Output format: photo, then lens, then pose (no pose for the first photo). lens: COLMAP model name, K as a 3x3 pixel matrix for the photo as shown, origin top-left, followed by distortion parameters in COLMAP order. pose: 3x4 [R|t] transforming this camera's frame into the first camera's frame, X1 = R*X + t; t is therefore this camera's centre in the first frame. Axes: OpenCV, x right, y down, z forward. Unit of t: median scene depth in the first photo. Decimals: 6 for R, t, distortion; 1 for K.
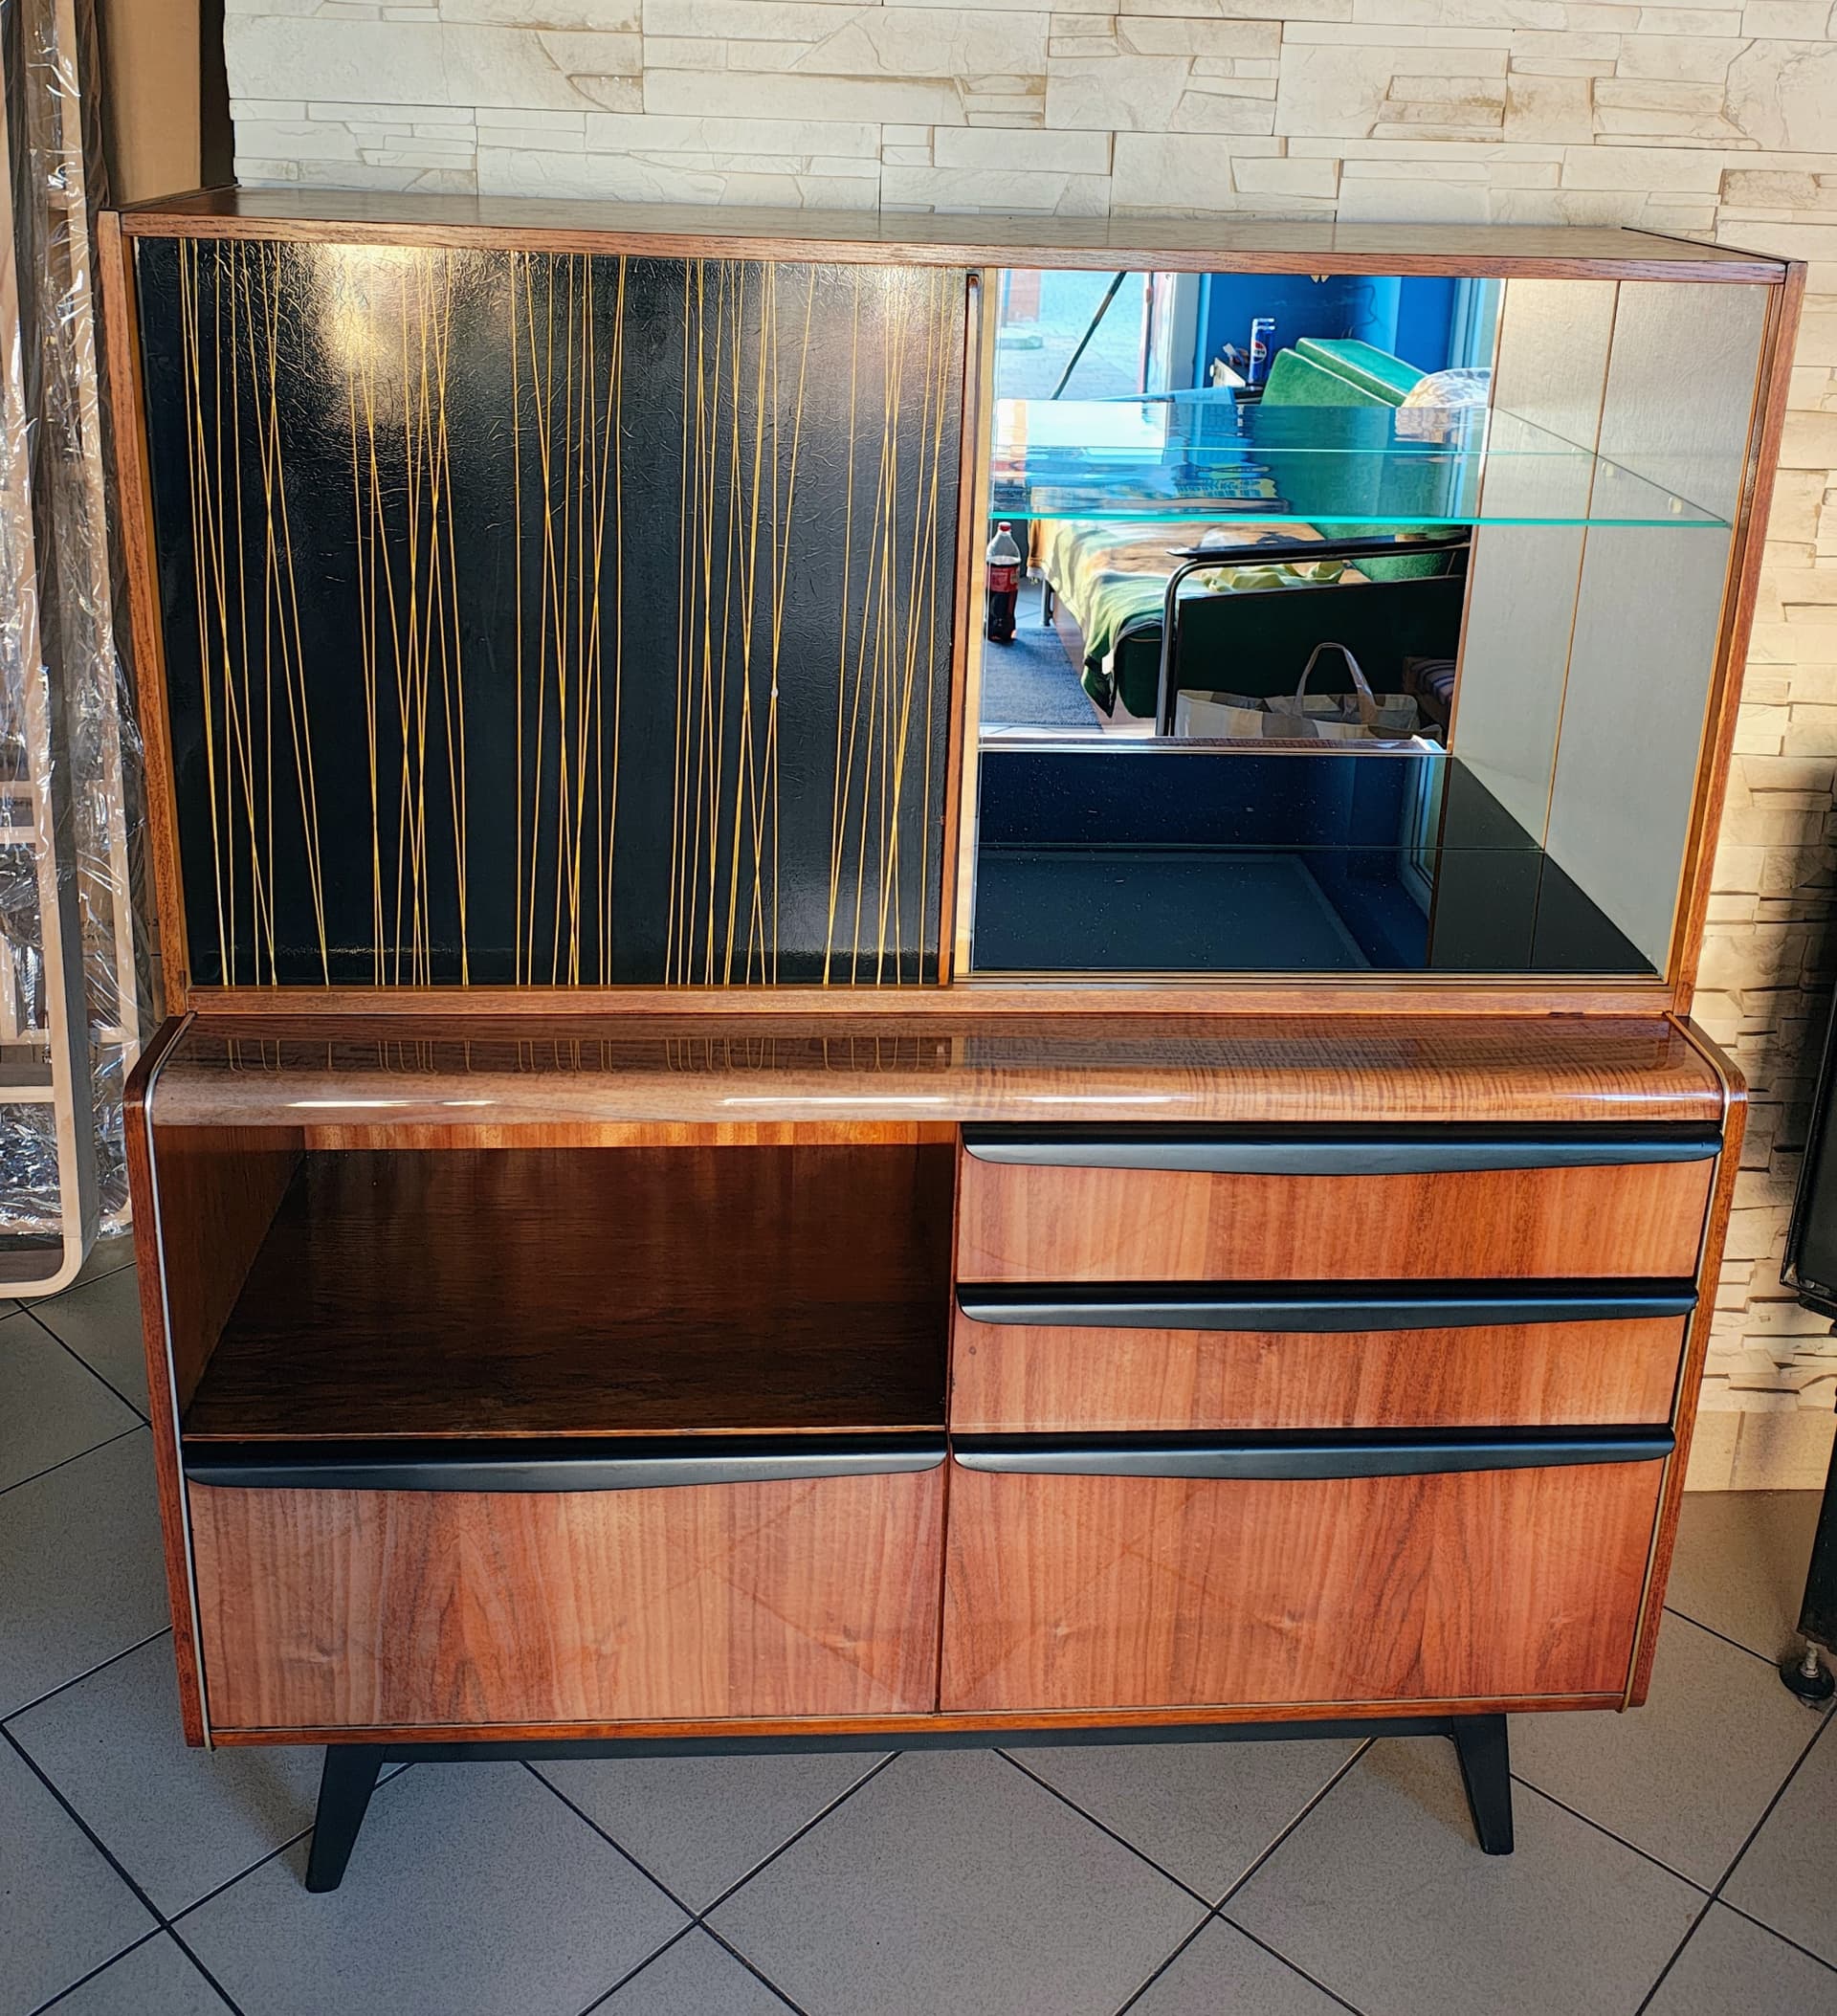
lens RADIAL K [[2042.2, 0, 951.3], [0, 2042.2, 685.6], [0, 0, 1]] dist [-0.006356, 0.000000]
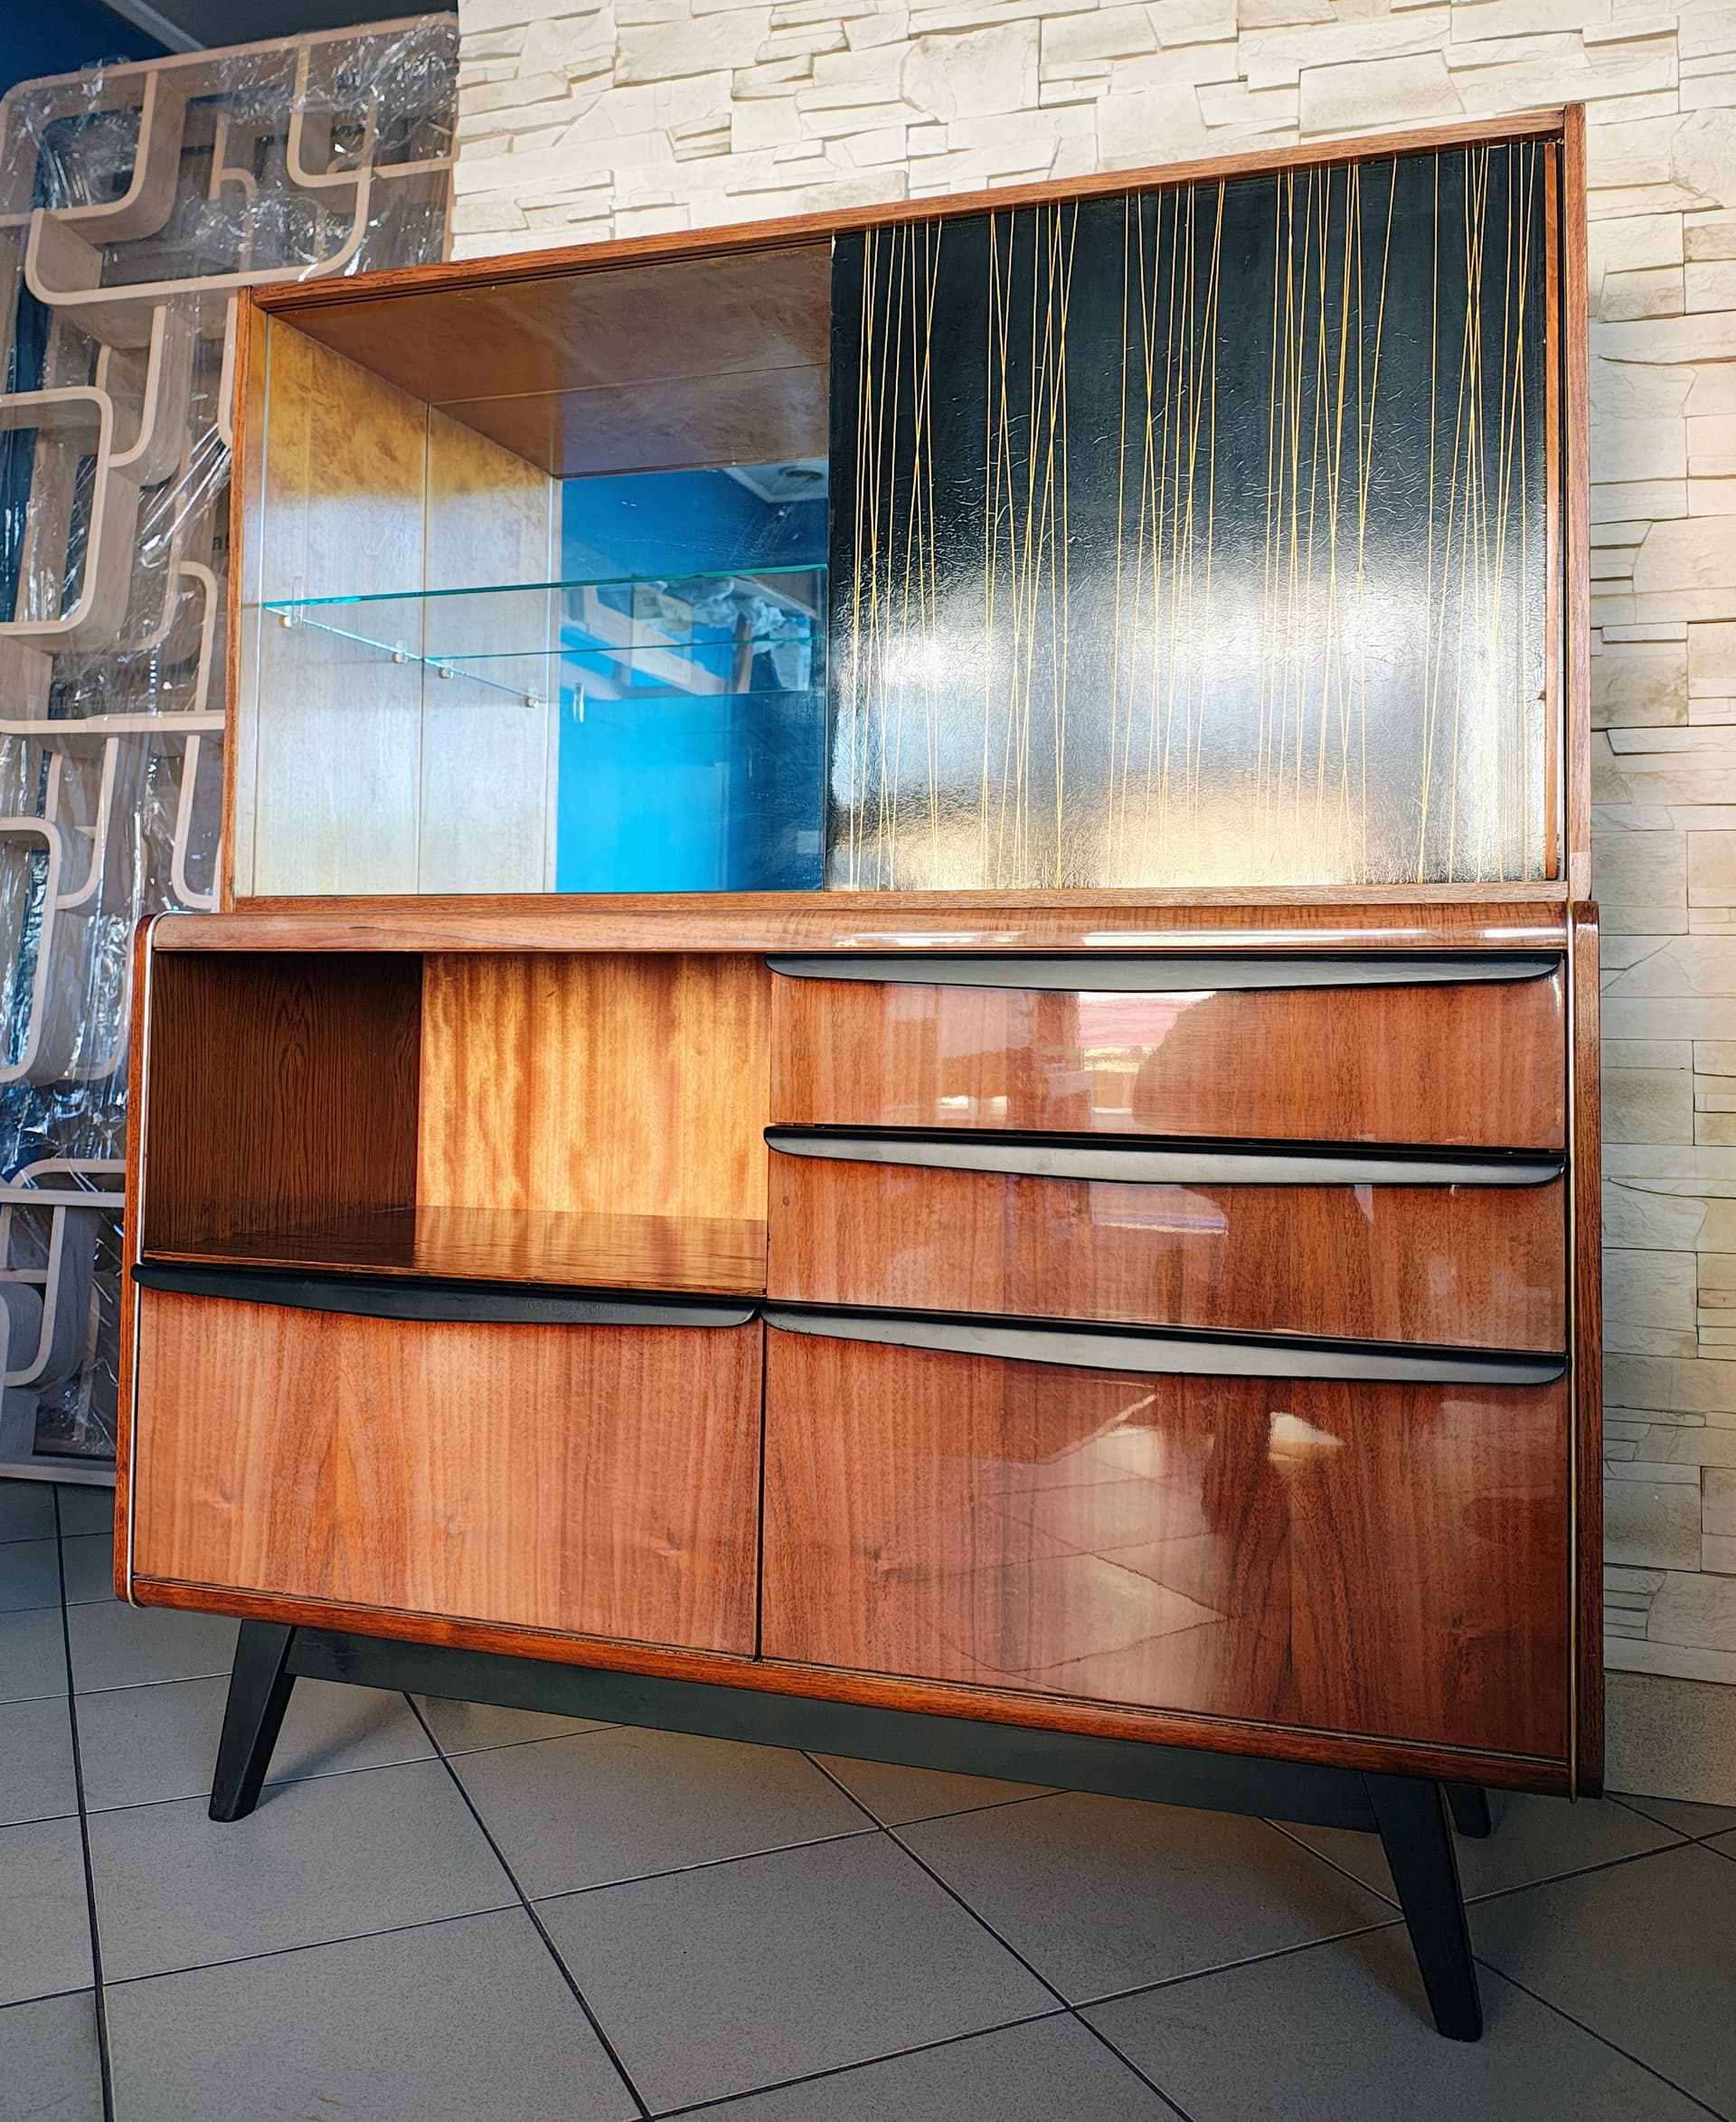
lens RADIAL K [[1828.4, 0, 897.6], [0, 1828.4, 929.2], [0, 0, 1]] dist [0.054049, -0.096331]
pose [[0.923590, -0.042739, -0.380993, 0.398470], [-0.092197, 0.939843, -0.328931, 0.477841], [0.372131, 0.338923, 0.864089, 0.193635]]
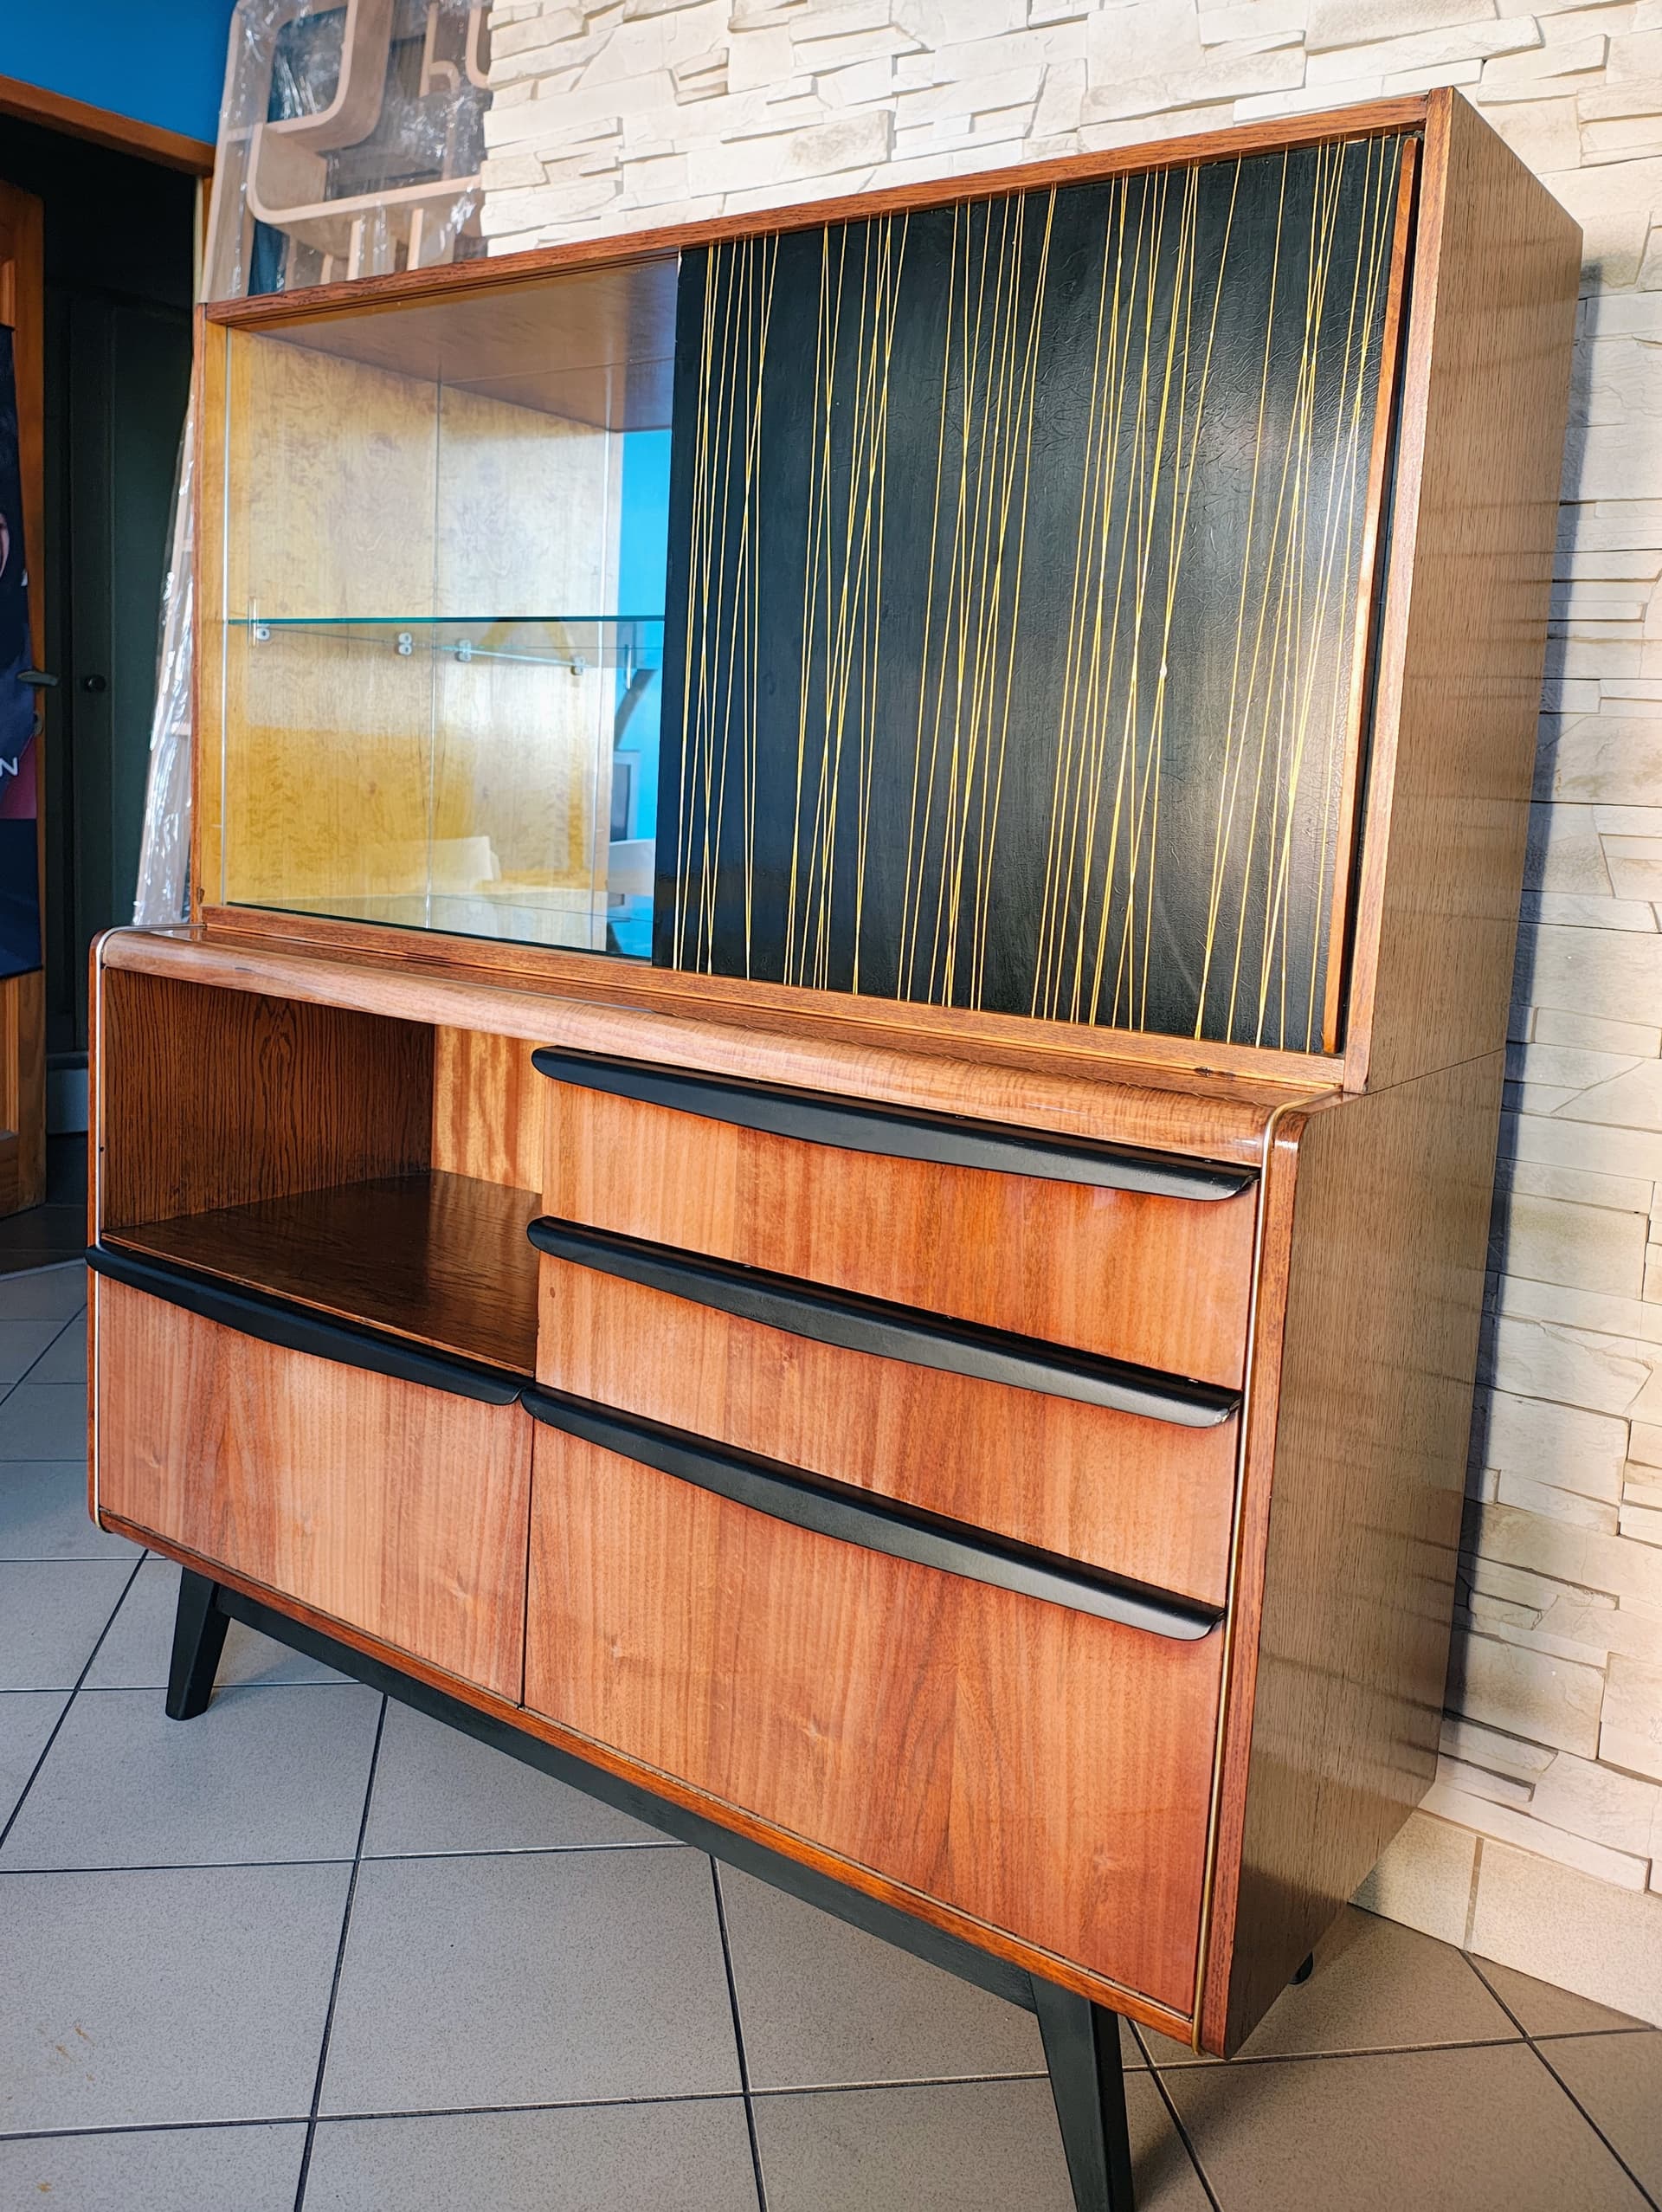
lens RADIAL K [[1807.7, 0, 815.3], [0, 1807.7, 989.2], [0, 0, 1]] dist [0.049224, -0.086633]
pose [[0.768435, 0.079307, -0.634994, 0.651967], [-0.209212, 0.968897, -0.132167, 0.264507], [0.604762, 0.234410, 0.761127, 0.350003]]
